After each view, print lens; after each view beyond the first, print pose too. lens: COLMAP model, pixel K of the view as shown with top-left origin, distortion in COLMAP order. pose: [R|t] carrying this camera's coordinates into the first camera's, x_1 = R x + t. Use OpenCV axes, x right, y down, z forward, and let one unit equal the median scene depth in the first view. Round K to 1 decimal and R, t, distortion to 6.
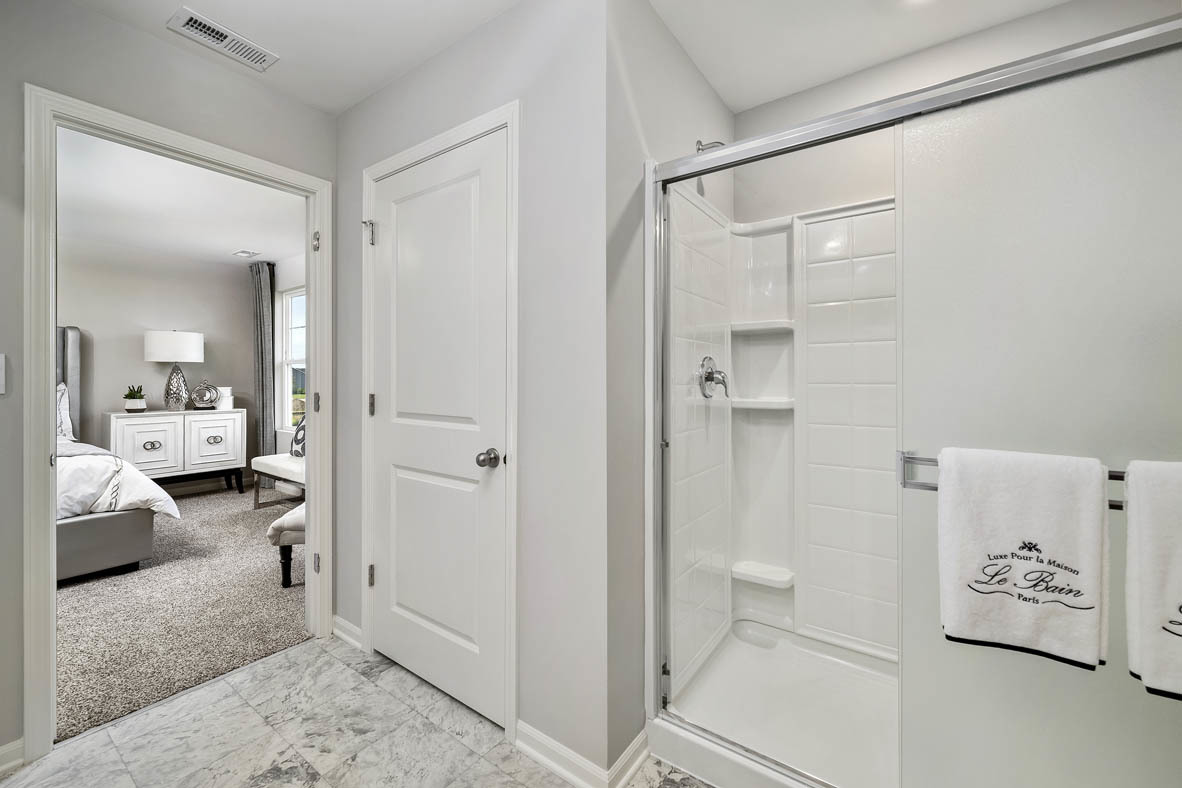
lens RADIAL K [[476.3, 0, 590.7], [0, 476.3, 384.6], [0, 0, 1]] dist [0.001791, -0.000129]
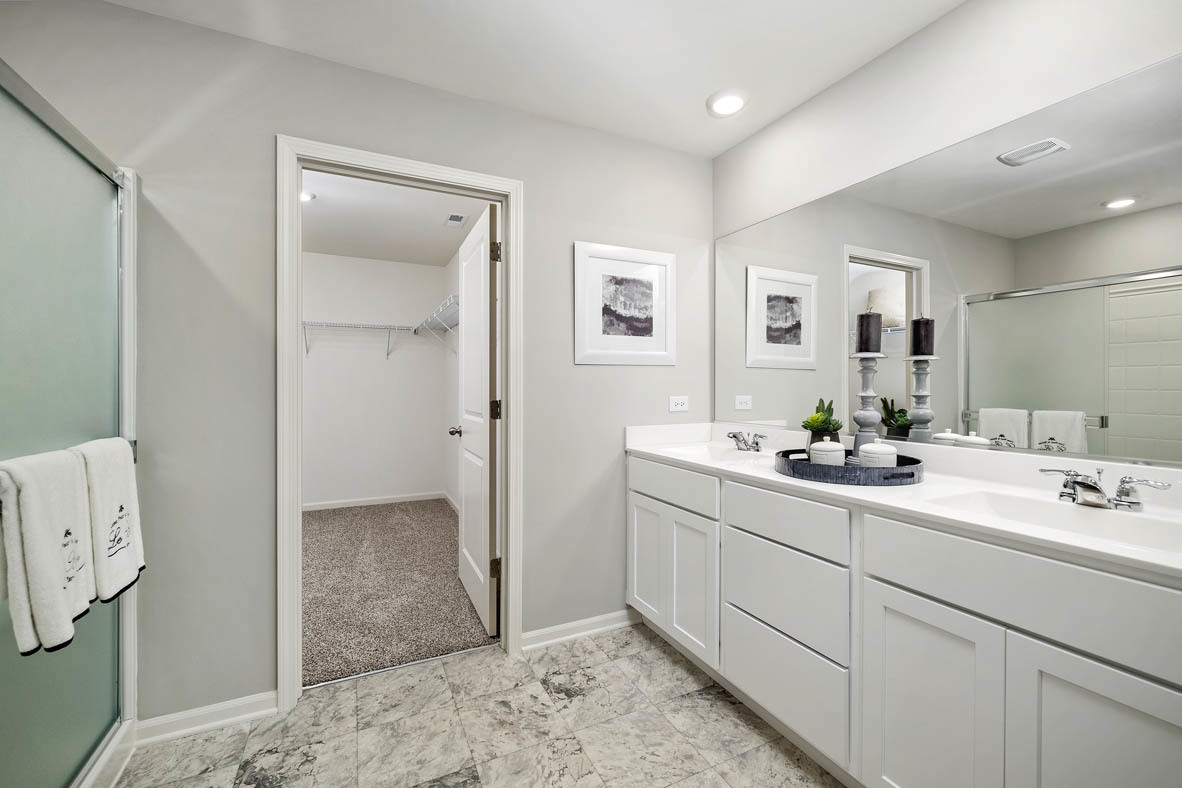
lens RADIAL K [[509.7, 0, 593.3], [0, 509.7, 389.6], [0, 0, 1]] dist [0.001400, 0.000144]
pose [[-0.879115, -0.004420, 0.476588, -1.224092], [0.002313, 0.999906, 0.013540, -0.017709], [-0.476603, 0.013006, -0.879022, 1.935862]]
